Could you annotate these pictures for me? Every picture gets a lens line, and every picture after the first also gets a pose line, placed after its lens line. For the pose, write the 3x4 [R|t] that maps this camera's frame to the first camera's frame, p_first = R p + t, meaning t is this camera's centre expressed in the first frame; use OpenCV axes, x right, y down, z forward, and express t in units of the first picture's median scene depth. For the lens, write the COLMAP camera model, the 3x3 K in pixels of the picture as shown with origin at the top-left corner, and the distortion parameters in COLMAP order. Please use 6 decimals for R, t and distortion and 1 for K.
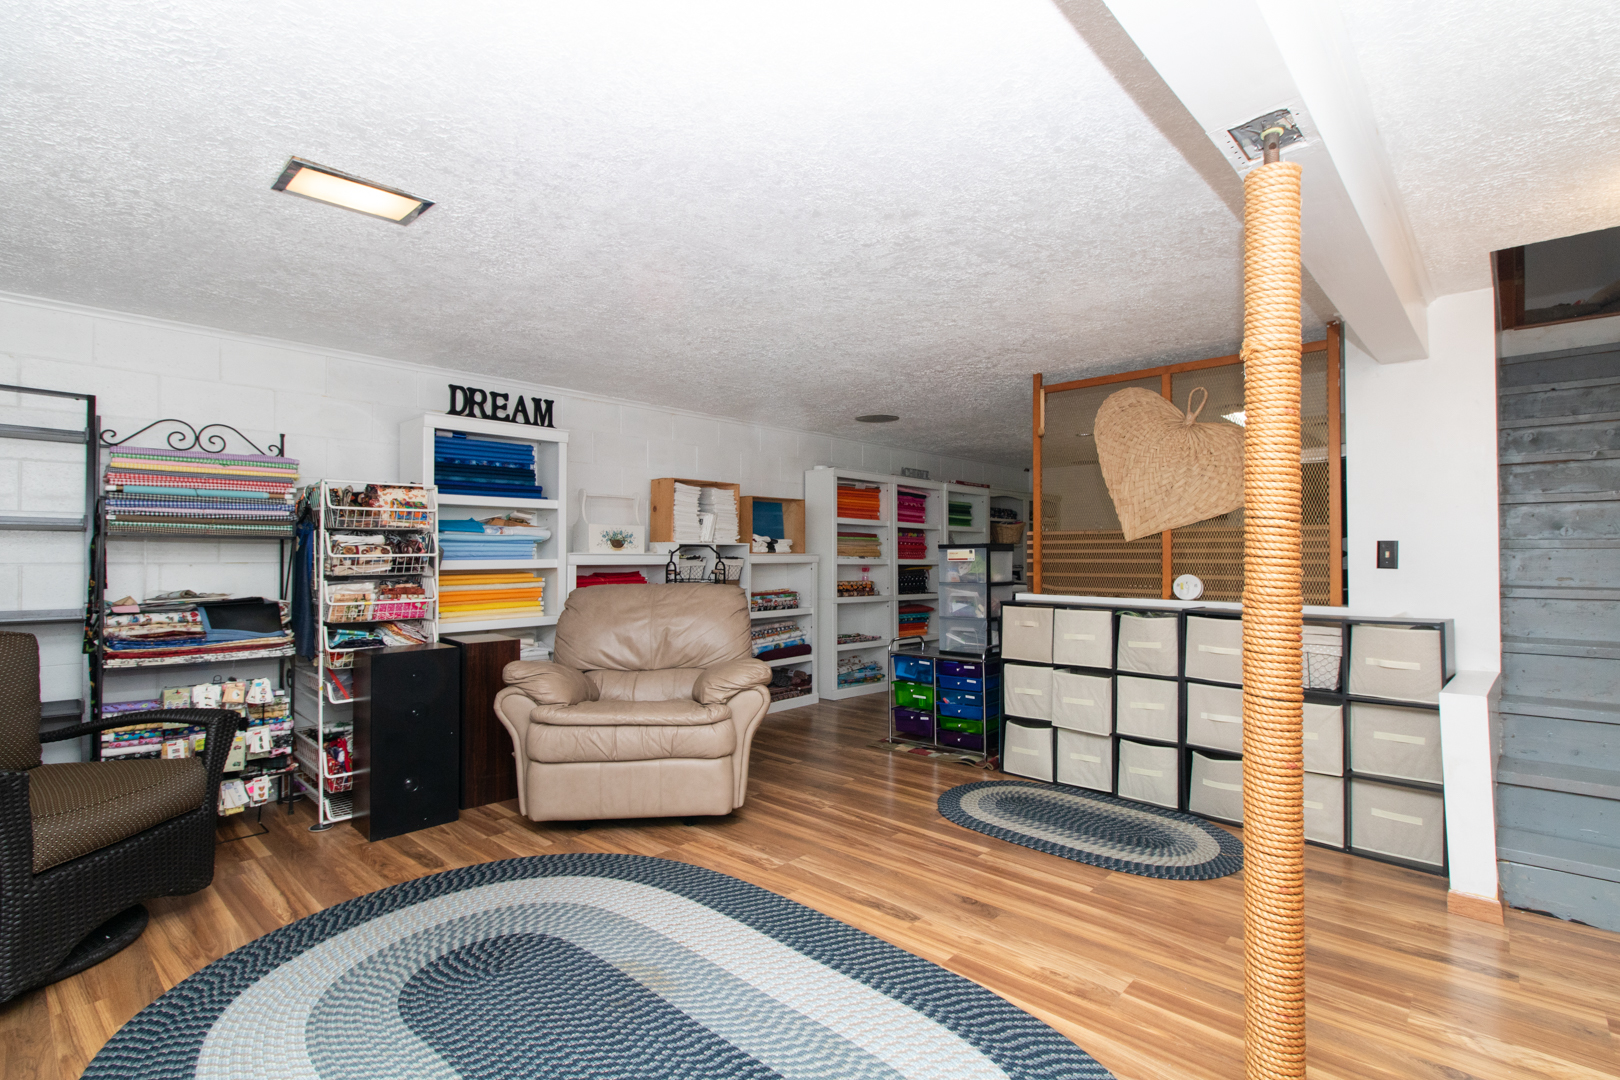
lens RADIAL K [[750.1, 0, 820.6], [0, 750.1, 550.4], [0, 0, 1]] dist [-0.000714, -0.000091]
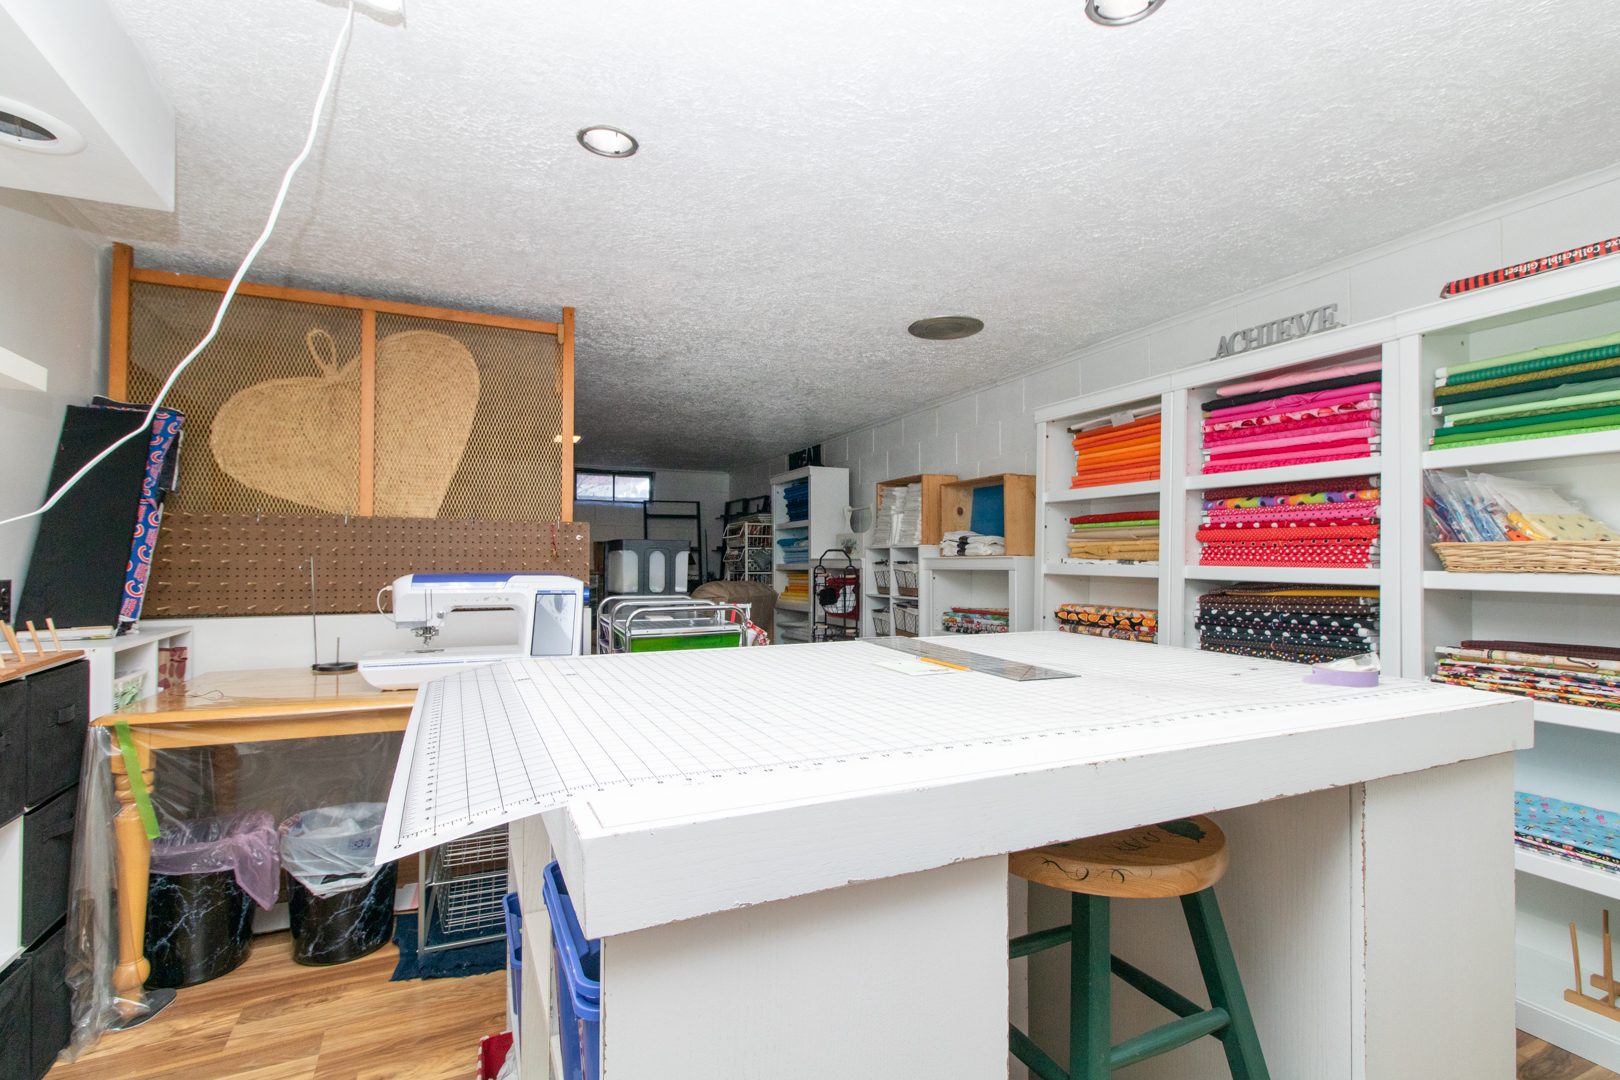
lens RADIAL K [[750.1, 0, 820.6], [0, 750.1, 550.4], [0, 0, 1]] dist [-0.000714, -0.000091]
pose [[-0.354762, -0.017261, -0.934797, 0.602192], [0.003162, 0.999802, -0.019661, 0.011060], [0.934951, -0.009930, -0.354637, 1.014727]]
